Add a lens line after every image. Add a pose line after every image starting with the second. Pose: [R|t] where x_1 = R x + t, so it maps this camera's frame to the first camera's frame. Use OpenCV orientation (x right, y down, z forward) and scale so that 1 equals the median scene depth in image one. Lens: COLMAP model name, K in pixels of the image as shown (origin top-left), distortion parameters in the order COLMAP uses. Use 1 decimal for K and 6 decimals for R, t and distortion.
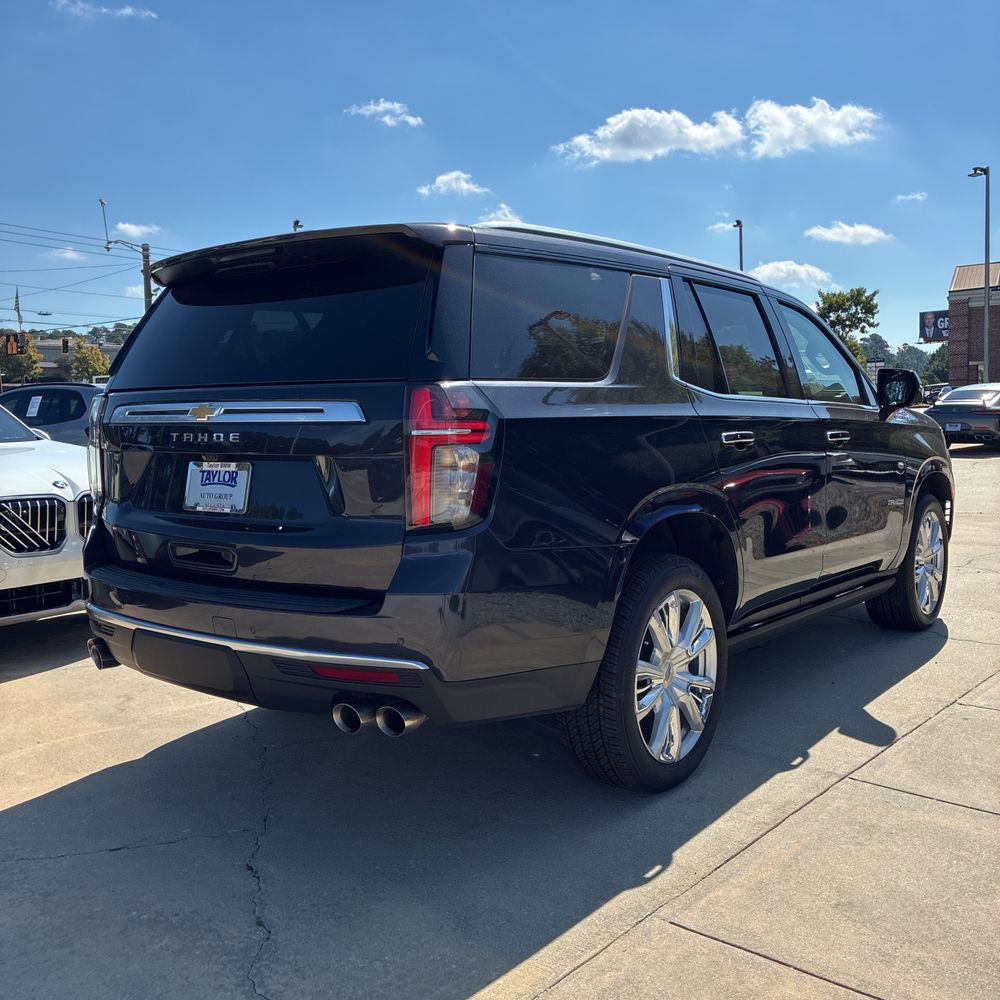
lens RADIAL K [[1019.4, 0, 503.2], [0, 1019.4, 499.0], [0, 0, 1]] dist [0.019429, 0.009478]
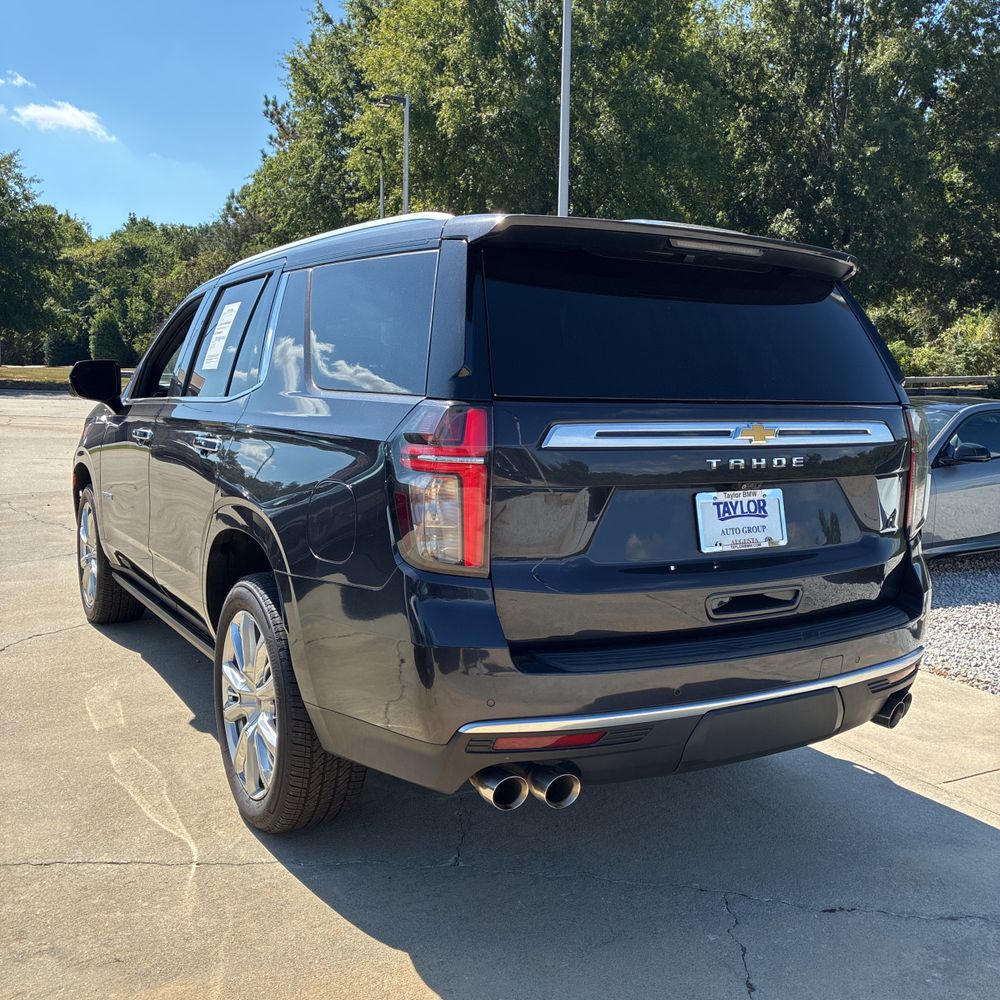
lens RADIAL K [[1011.8, 0, 497.5], [0, 1011.8, 494.5], [0, 0, 1]] dist [0.014287, 0.021458]
pose [[0.374806, -0.082534, 0.923422, -1.158553], [0.051603, 0.996343, 0.068107, -0.103105], [-0.925666, 0.022124, 0.377694, 0.879047]]
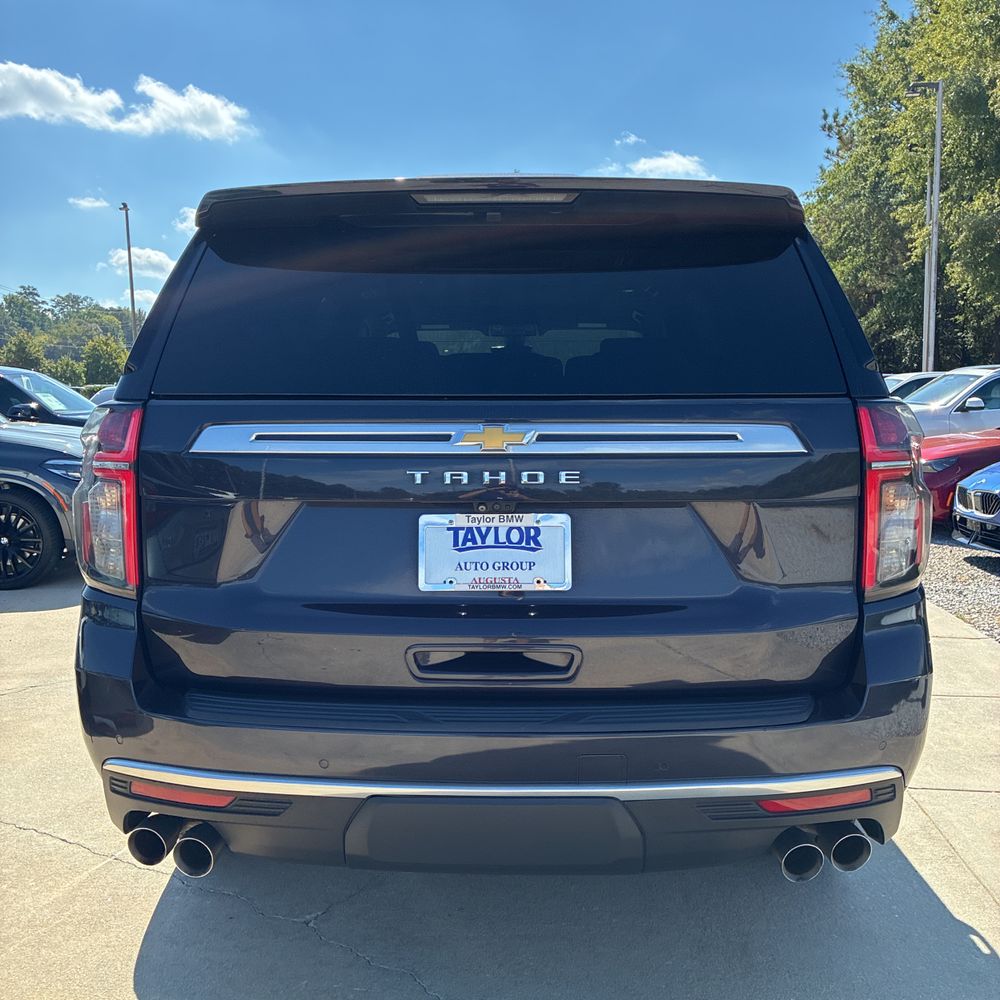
lens RADIAL K [[1001.2, 0, 500.7], [0, 1001.2, 494.2], [0, 0, 1]] dist [0.087103, -0.110663]
pose [[0.815343, -0.044789, 0.577243, -0.654534], [0.042562, 0.998942, 0.017391, -0.060525], [-0.577412, 0.010389, 0.816387, 0.479046]]
